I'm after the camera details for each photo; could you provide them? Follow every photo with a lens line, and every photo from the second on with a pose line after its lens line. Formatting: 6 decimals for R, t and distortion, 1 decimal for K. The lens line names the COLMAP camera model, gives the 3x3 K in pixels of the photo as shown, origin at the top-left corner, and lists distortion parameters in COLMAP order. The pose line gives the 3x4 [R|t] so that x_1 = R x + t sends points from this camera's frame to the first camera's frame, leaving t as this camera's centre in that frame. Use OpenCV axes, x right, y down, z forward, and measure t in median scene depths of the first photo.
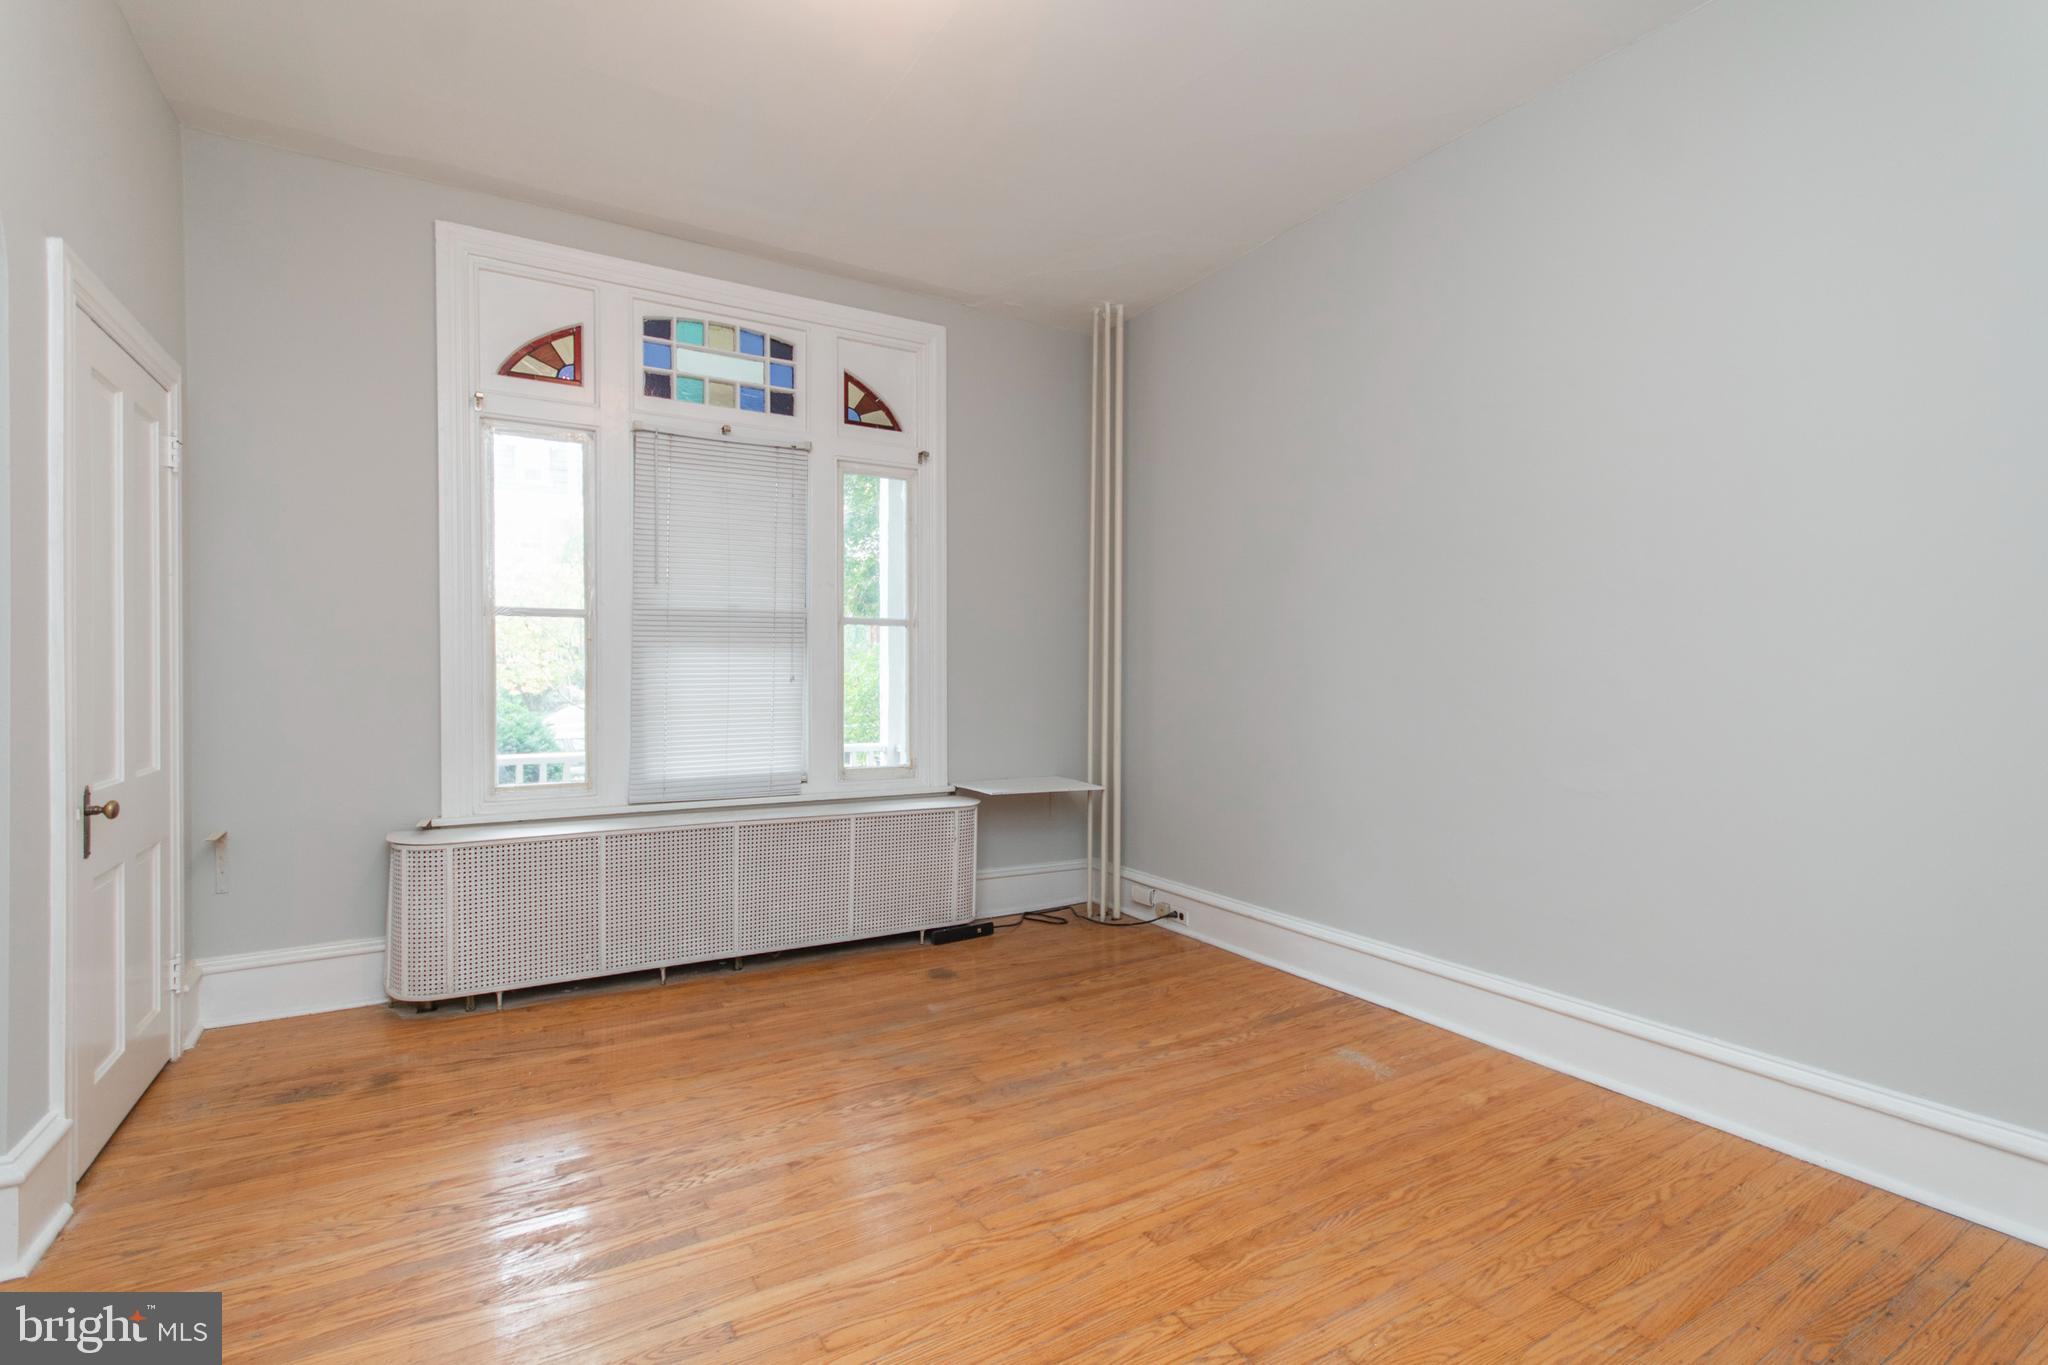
lens RADIAL K [[920.2, 0, 961.6], [0, 920.2, 652.6], [0, 0, 1]] dist [0.005621, 0.000141]
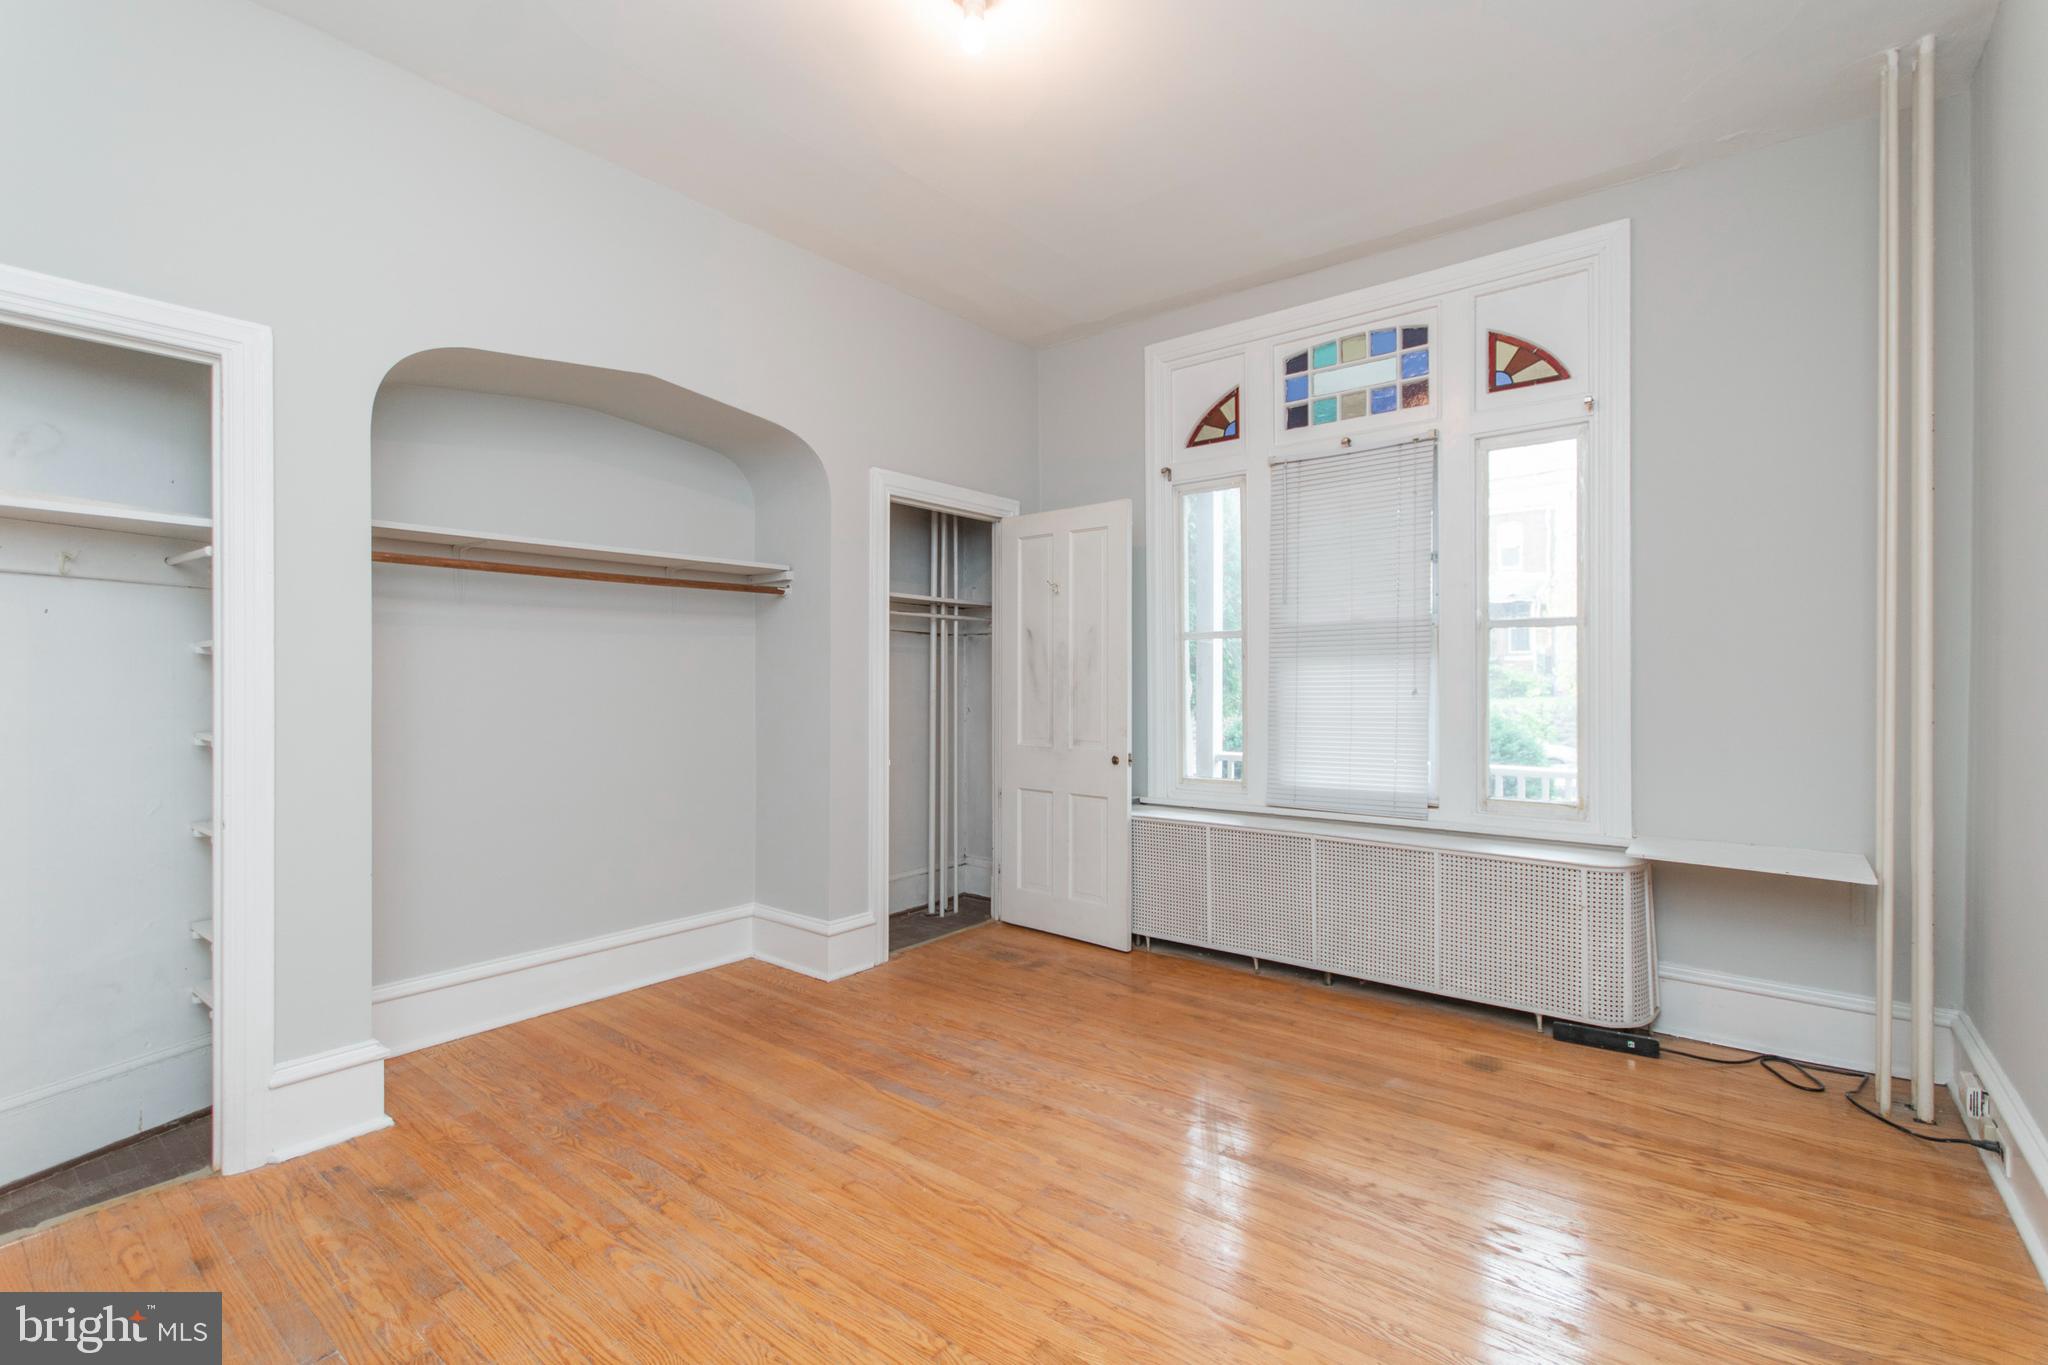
lens RADIAL K [[920.2, 0, 1063.1], [0, 920.2, 679.1], [0, 0, 1]] dist [0.005621, 0.000141]
pose [[0.417512, -0.007842, -0.908637, 0.645959], [0.033175, 0.999428, 0.006618, -0.006410], [0.908065, -0.032907, 0.417534, 0.375430]]
